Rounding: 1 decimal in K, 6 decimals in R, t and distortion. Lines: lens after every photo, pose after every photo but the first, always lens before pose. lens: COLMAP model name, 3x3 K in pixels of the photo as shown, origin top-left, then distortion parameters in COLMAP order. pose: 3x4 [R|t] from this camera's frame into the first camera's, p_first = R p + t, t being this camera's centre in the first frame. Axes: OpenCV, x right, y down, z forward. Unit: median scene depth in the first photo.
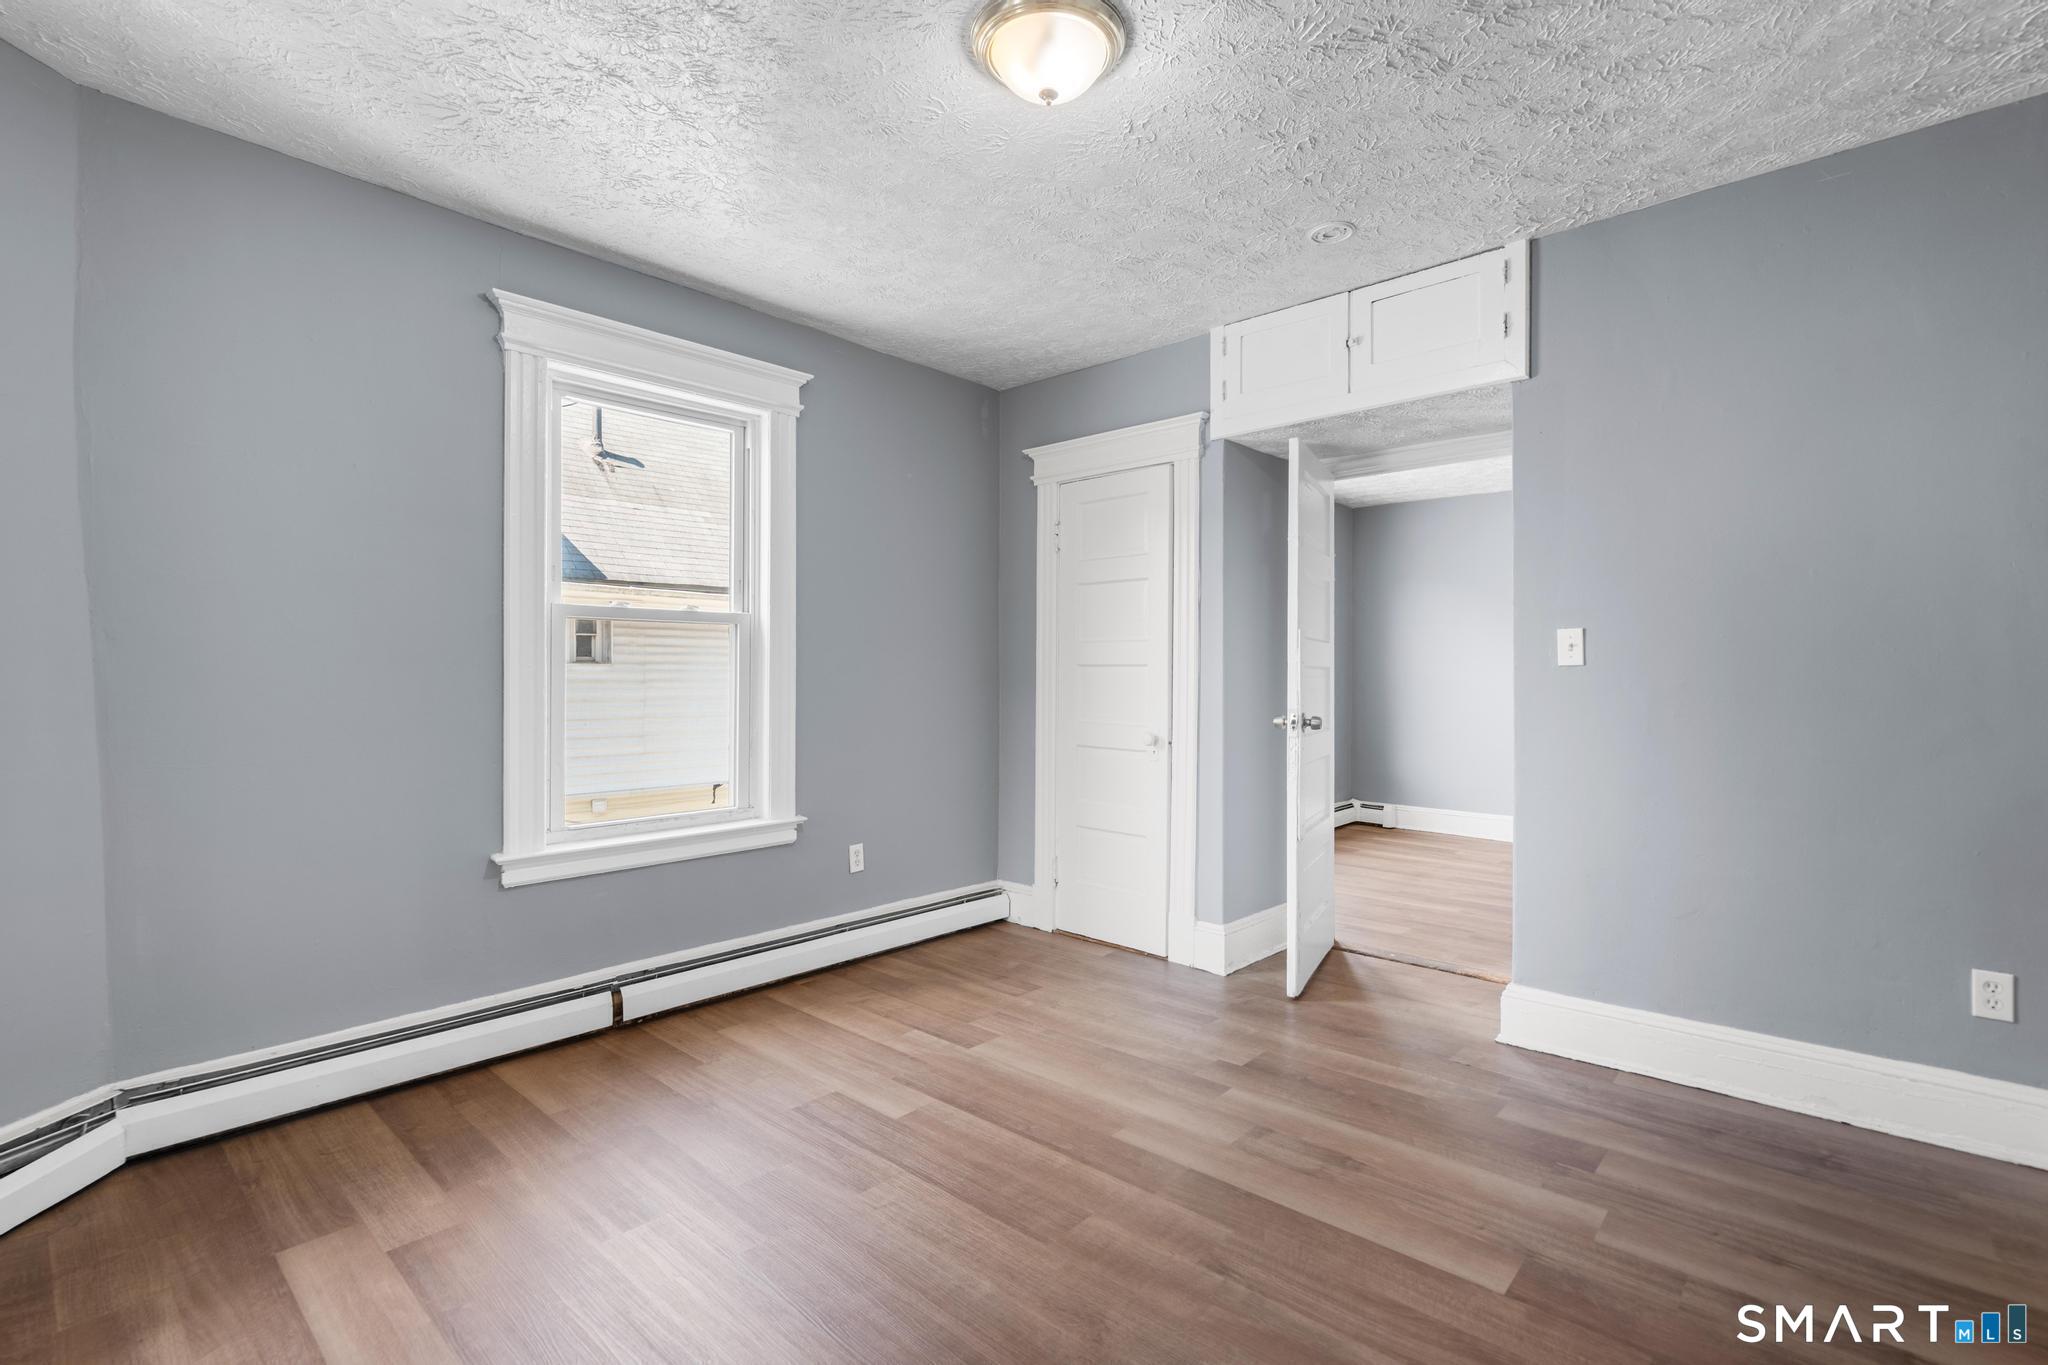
lens RADIAL K [[929.2, 0, 1023.7], [0, 929.2, 678.0], [0, 0, 1]] dist [-0.003230, 0.000965]
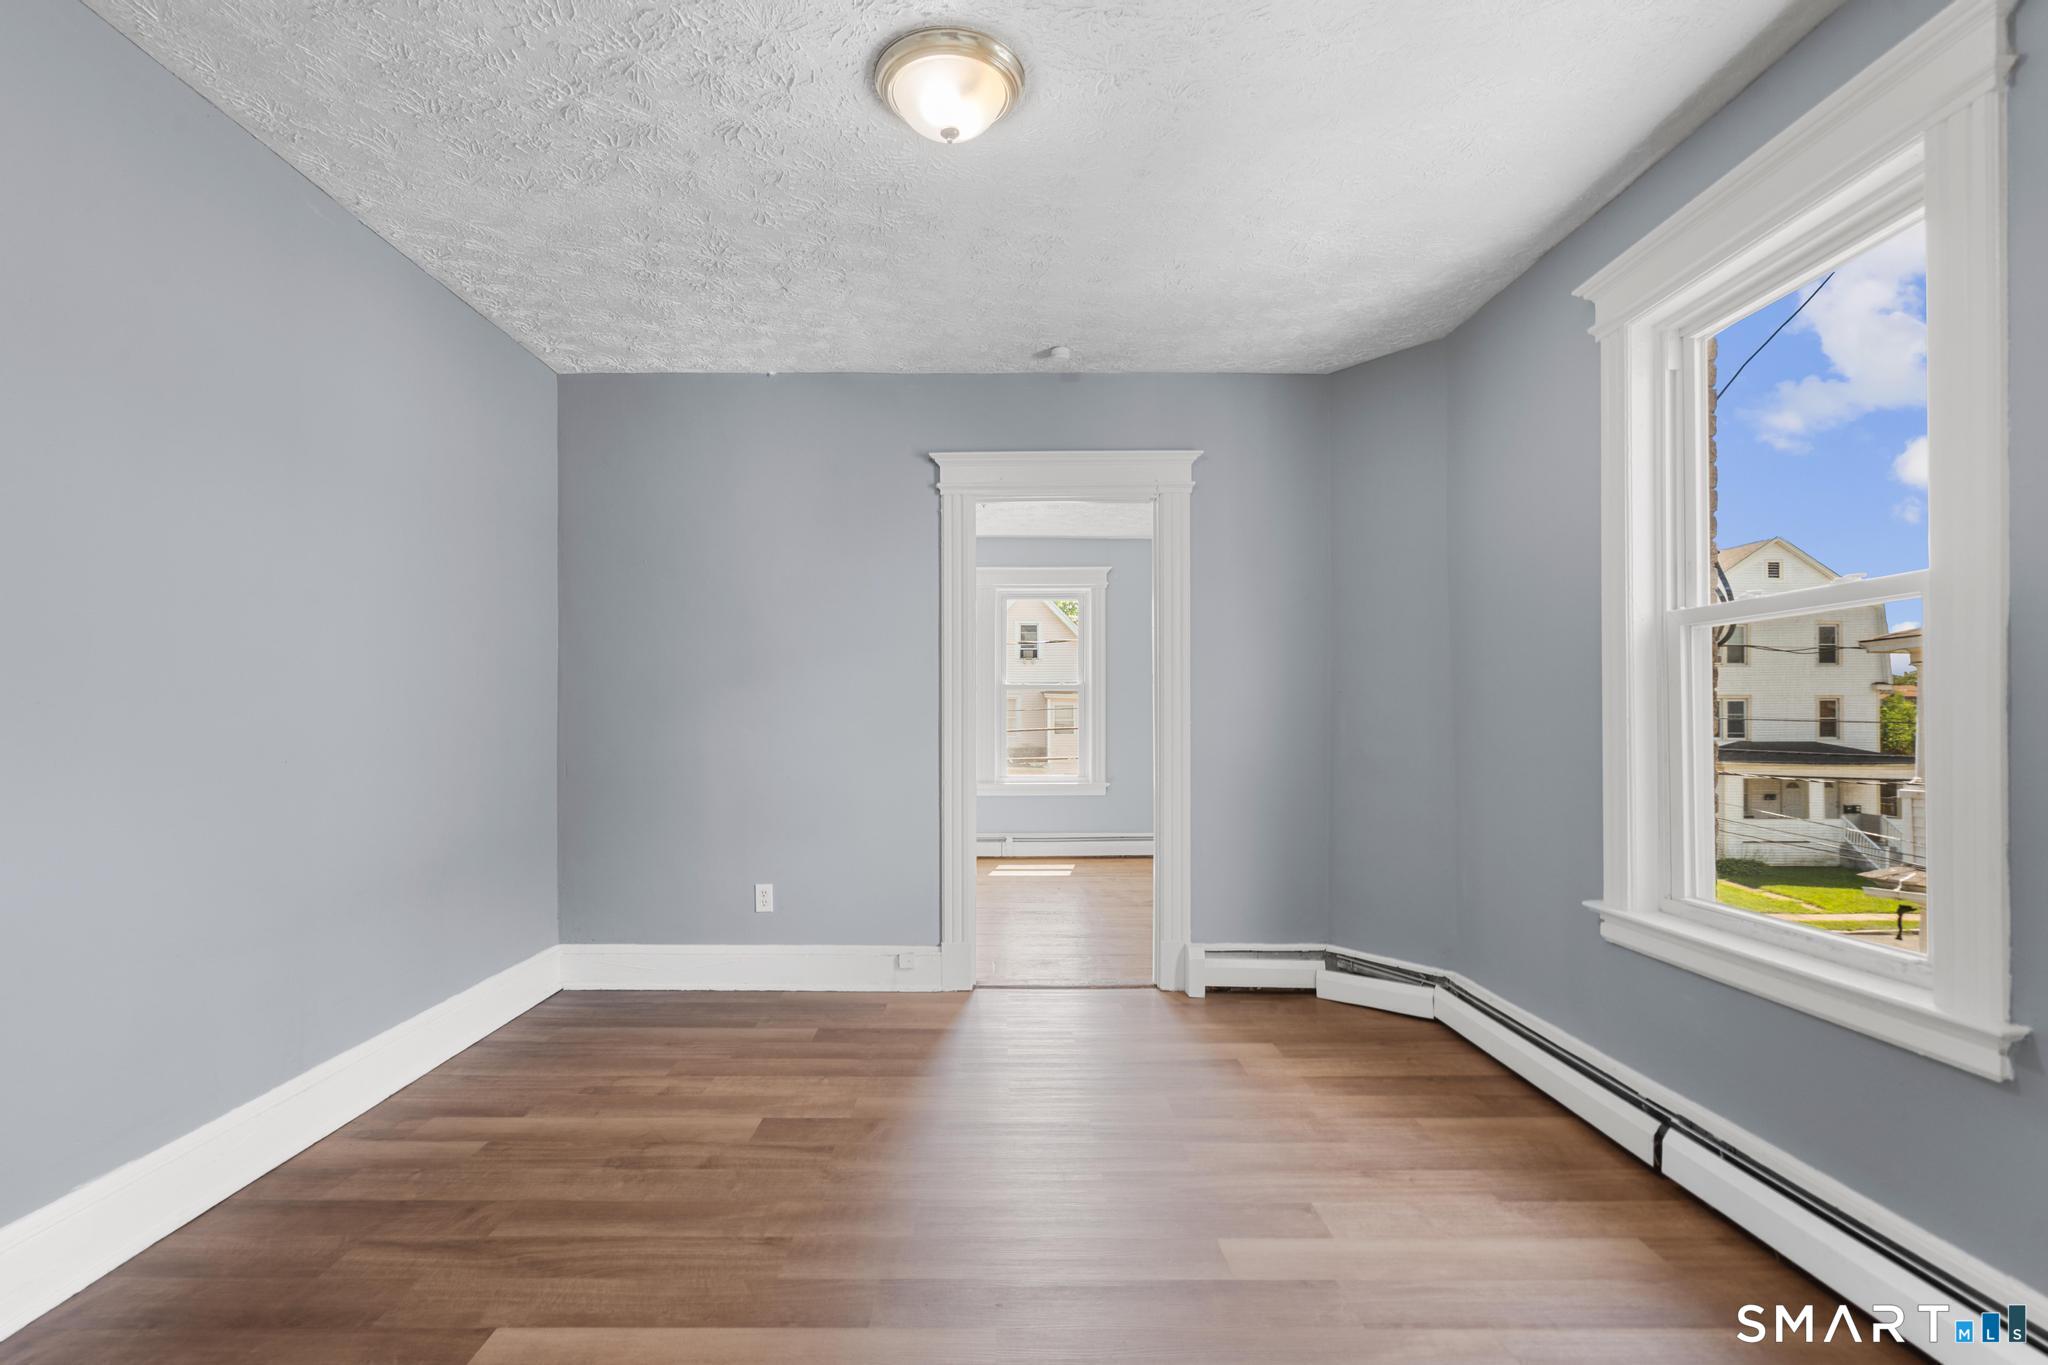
lens RADIAL K [[929.2, 0, 1023.7], [0, 929.2, 678.0], [0, 0, 1]] dist [-0.003230, 0.000965]
pose [[-0.717995, -0.030376, -0.695385, 0.713635], [-0.001670, 0.999120, -0.041919, 0.011884], [0.696047, -0.028937, -0.717413, 1.838267]]
